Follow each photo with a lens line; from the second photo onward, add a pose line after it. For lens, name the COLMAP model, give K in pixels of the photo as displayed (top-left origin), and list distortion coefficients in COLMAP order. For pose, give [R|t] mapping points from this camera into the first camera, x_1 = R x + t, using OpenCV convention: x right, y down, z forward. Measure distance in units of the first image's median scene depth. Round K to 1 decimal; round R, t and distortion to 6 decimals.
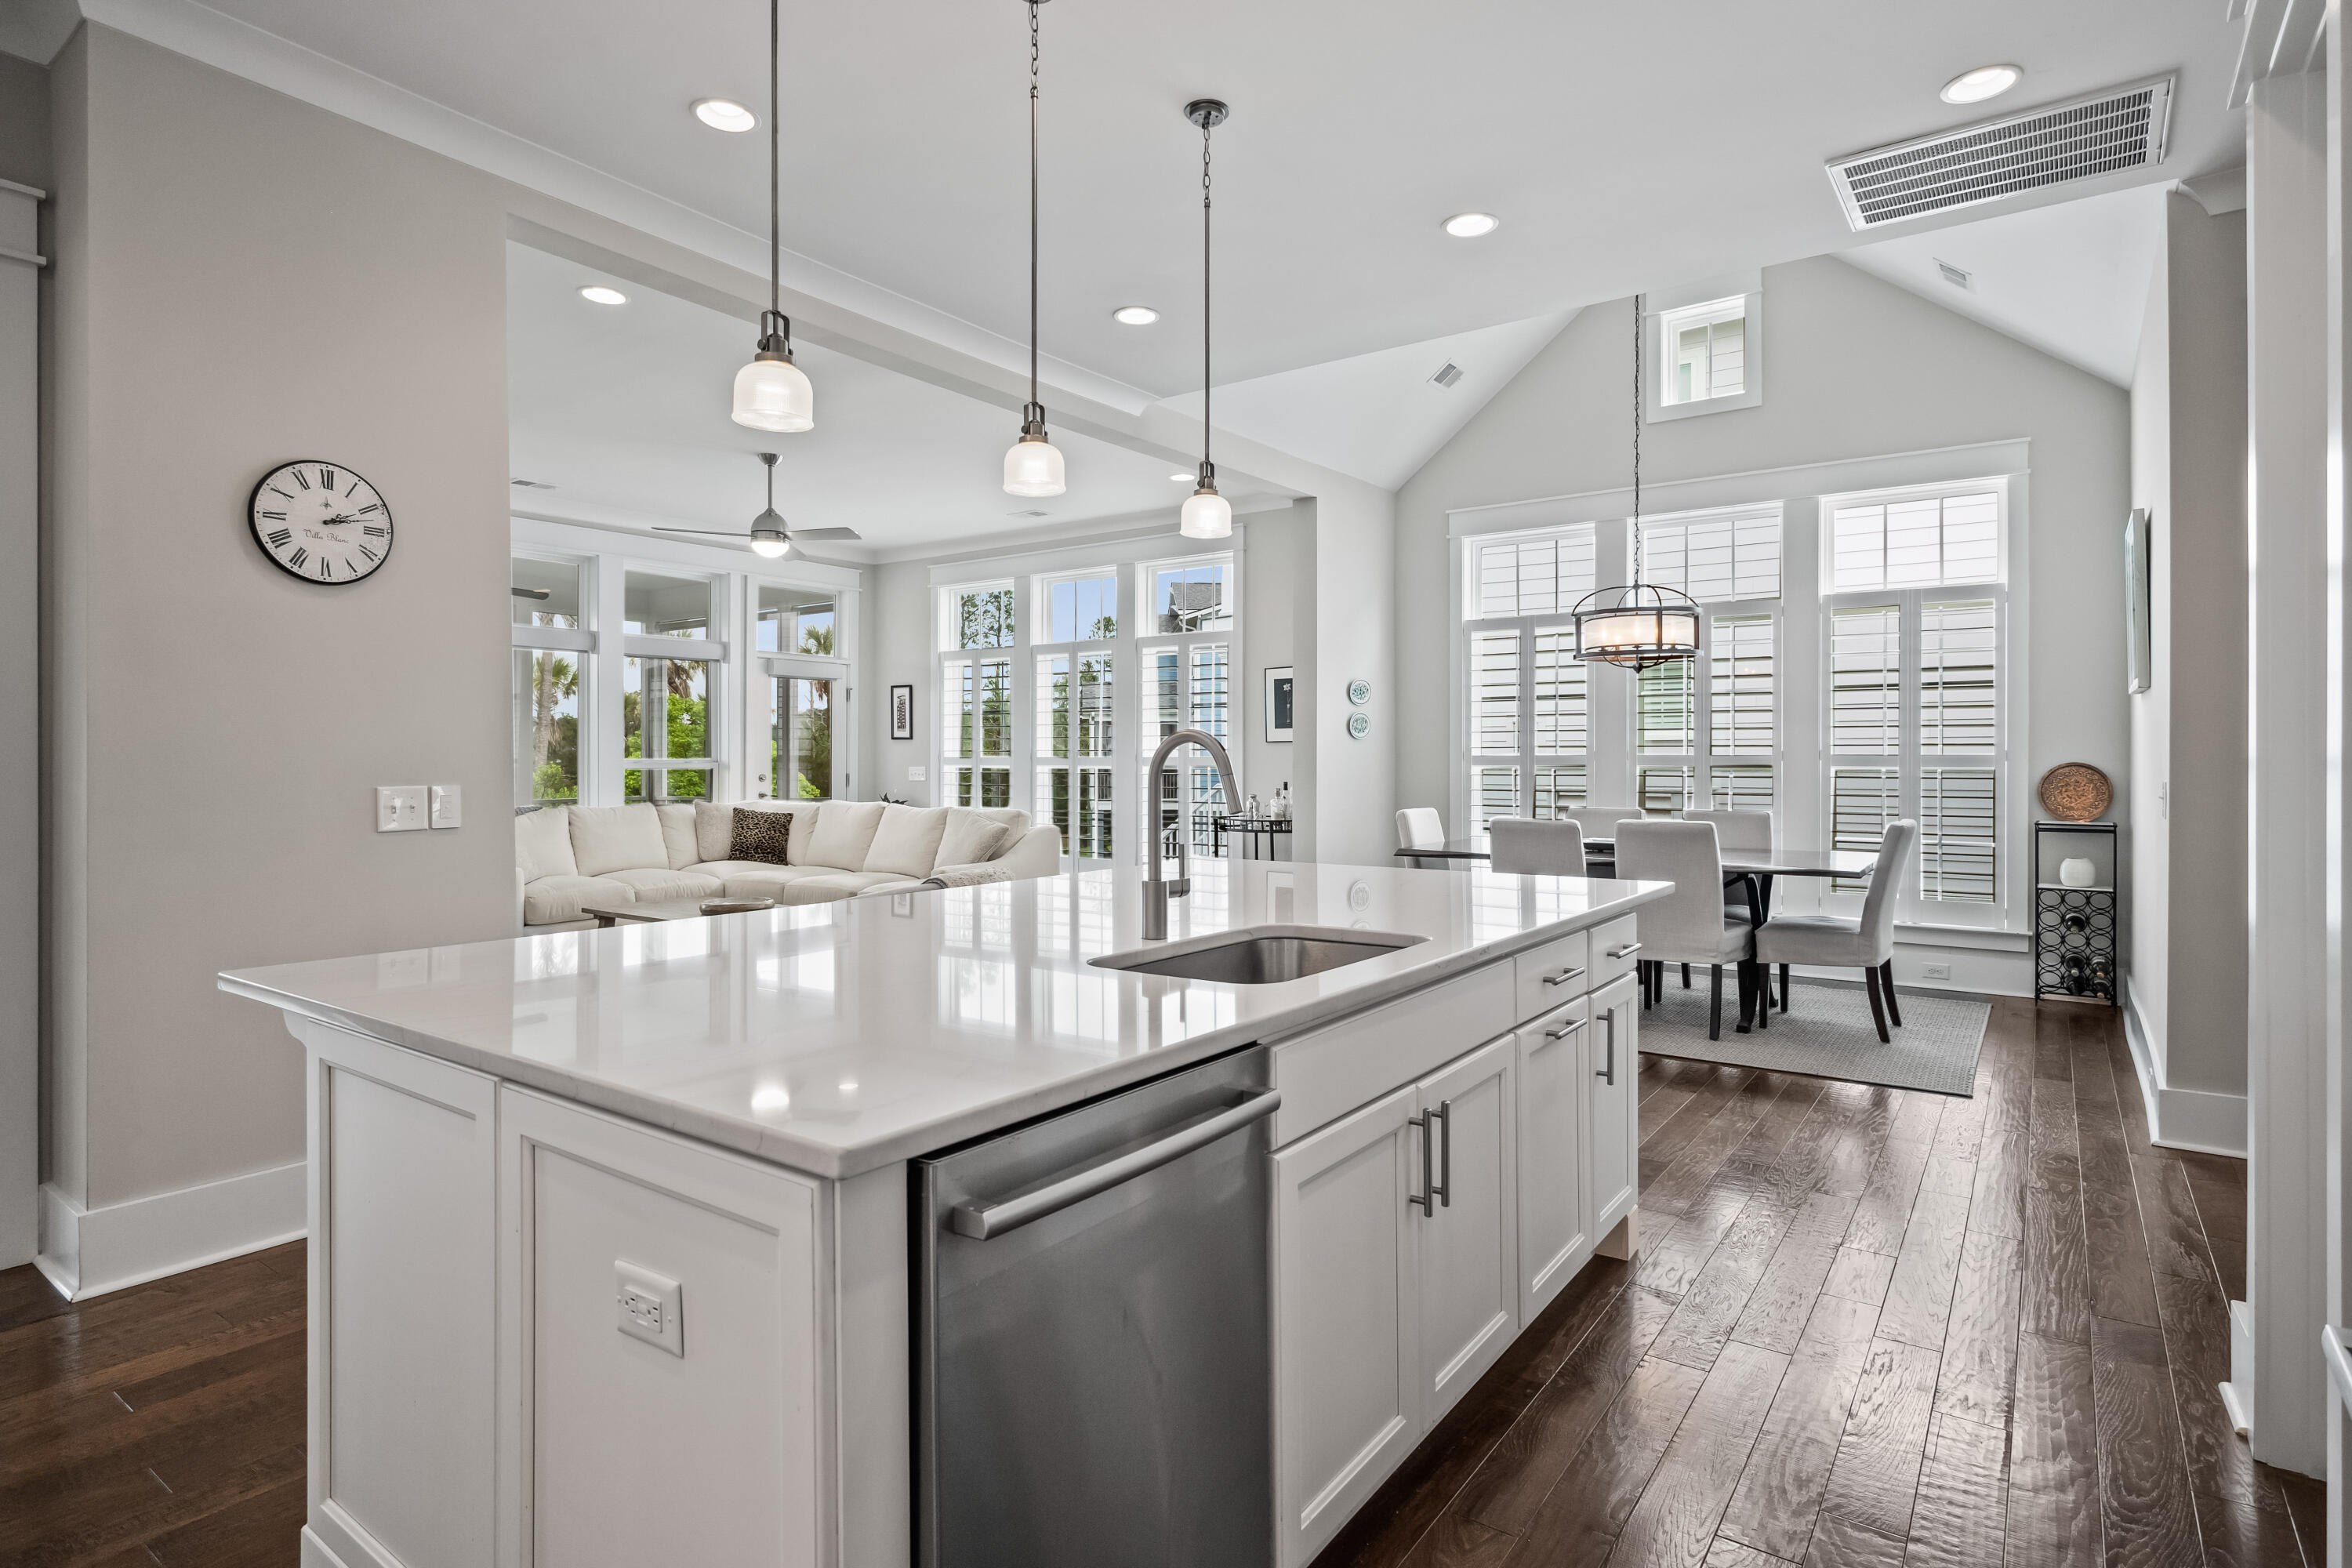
lens RADIAL K [[1165.5, 0, 1193.0], [0, 1165.5, 780.7], [0, 0, 1]] dist [0.008918, 0.000638]
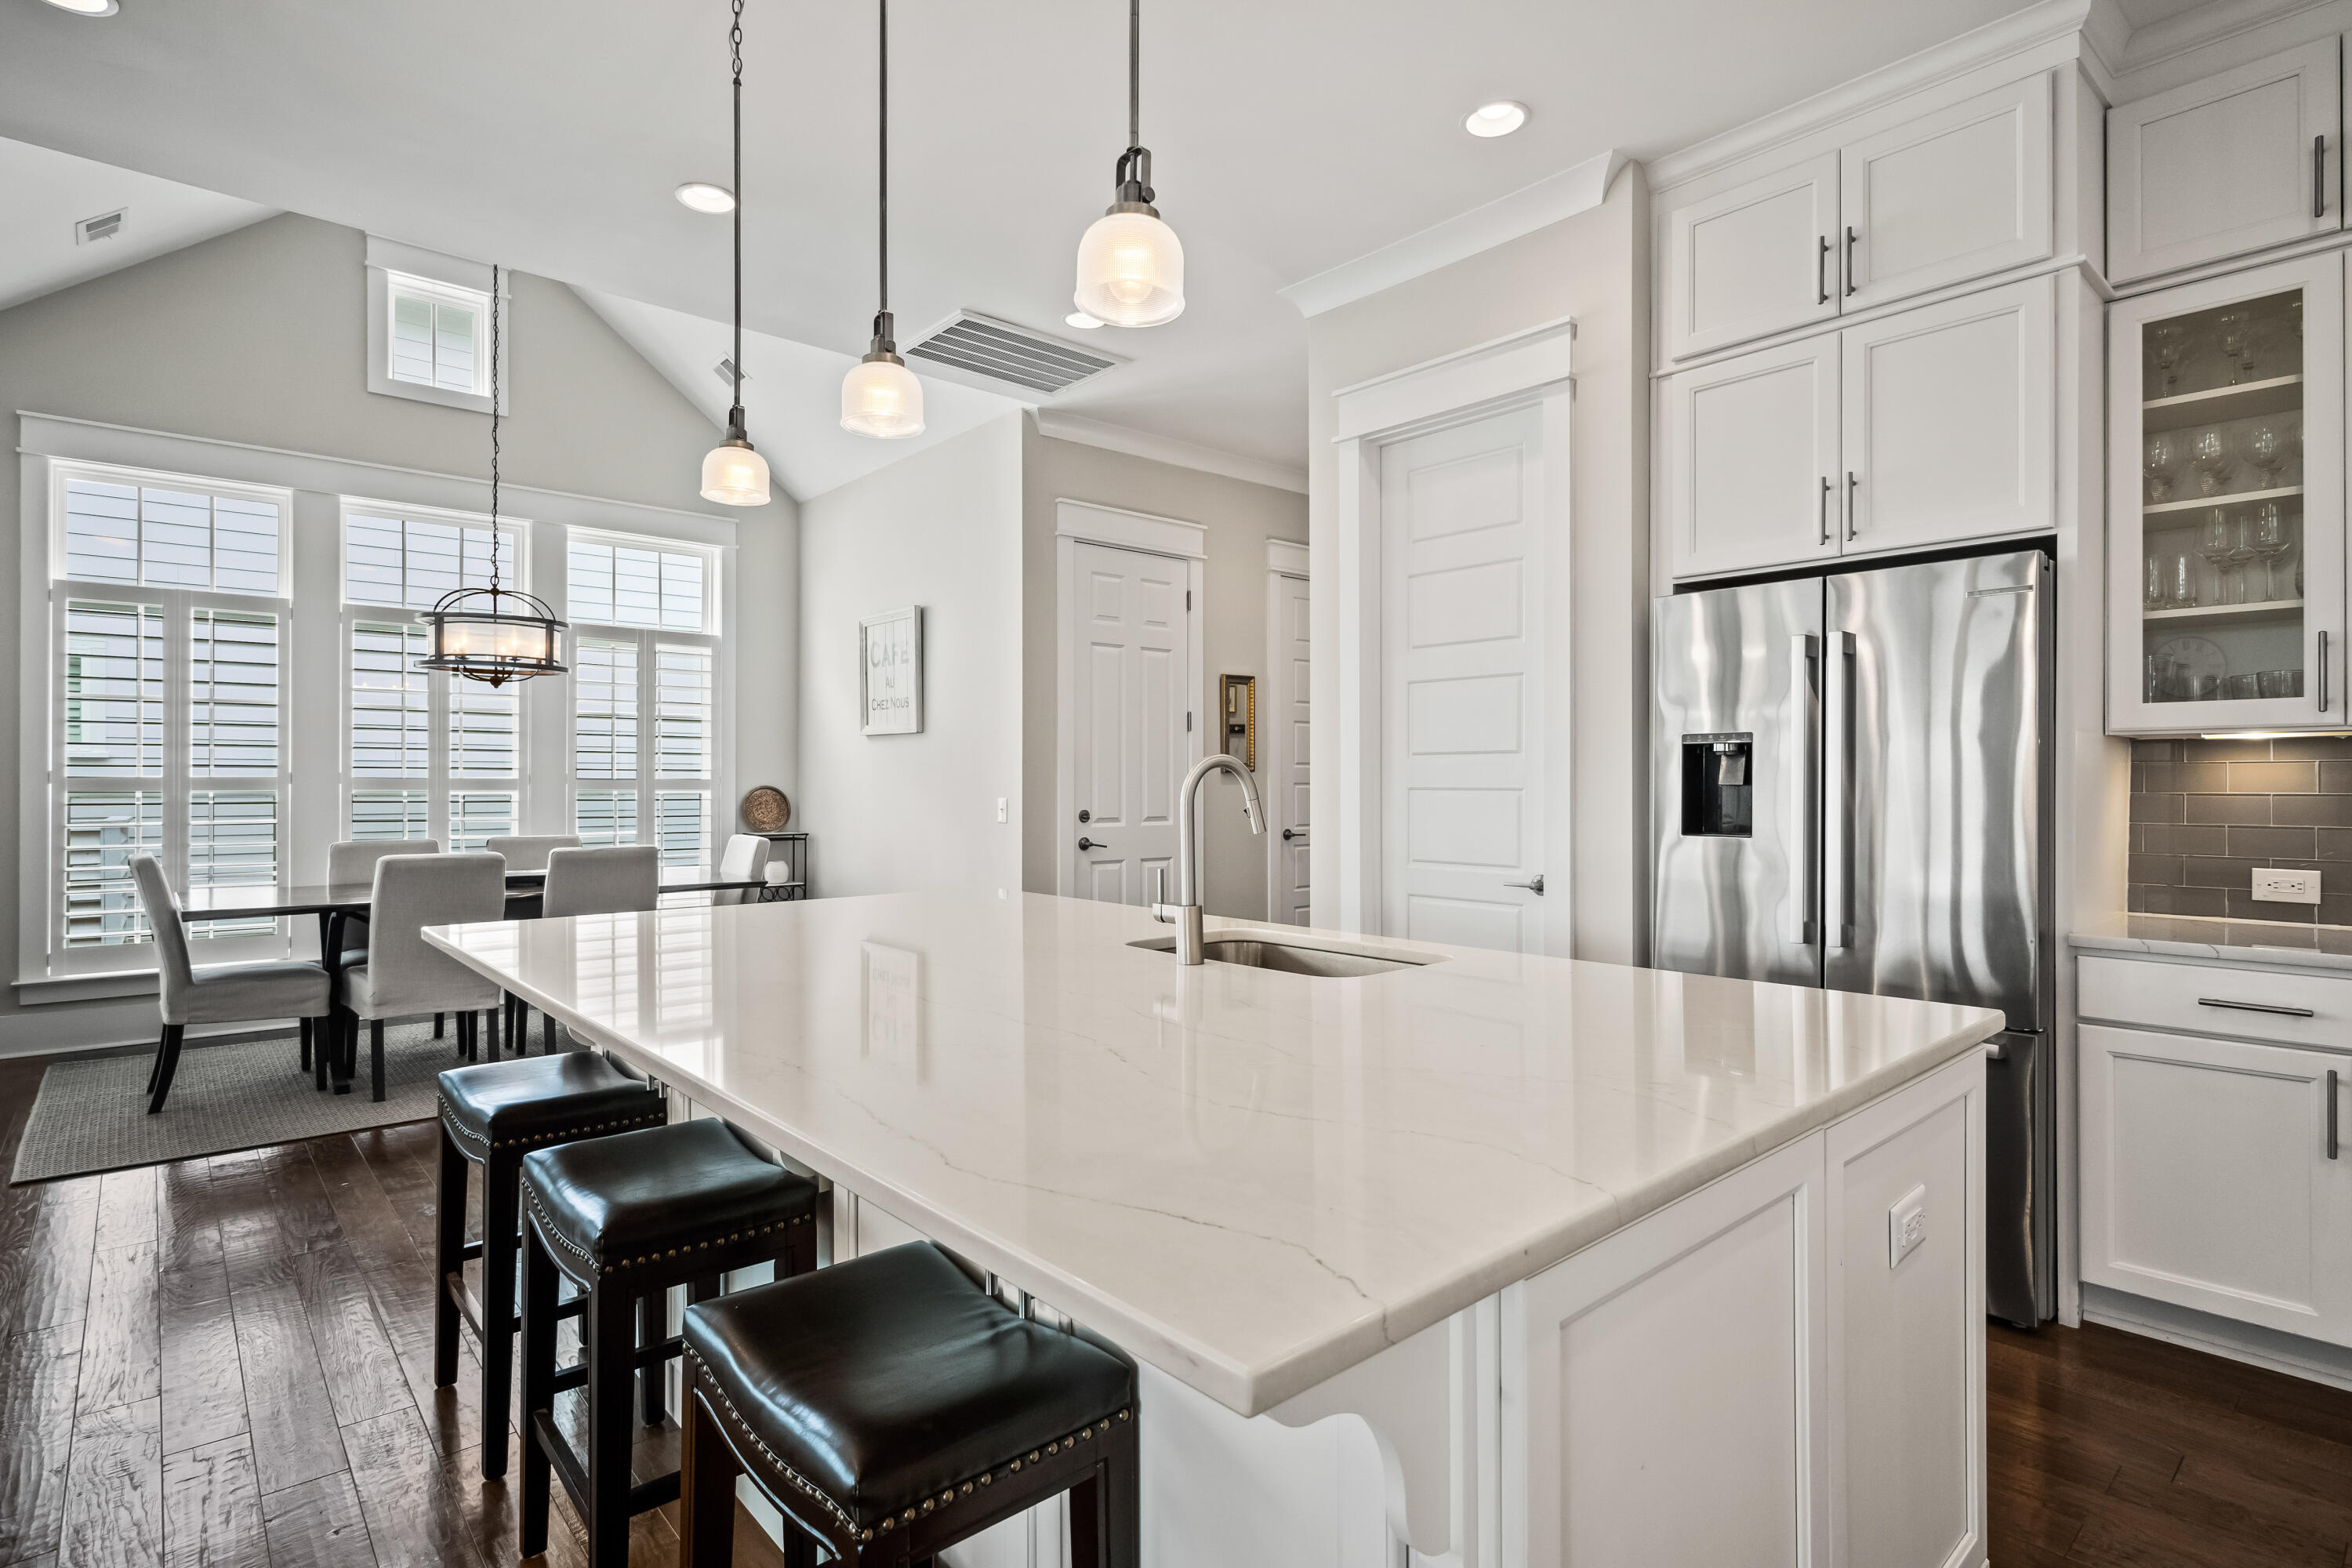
lens RADIAL K [[1165.5, 0, 1184.1], [0, 1165.5, 779.0], [0, 0, 1]] dist [0.008918, 0.000638]
pose [[0.250012, 0.003891, 0.968235, -0.317495], [0.016757, 0.999825, -0.008345, -0.004289], [-0.968098, 0.018311, 0.249903, 0.228400]]
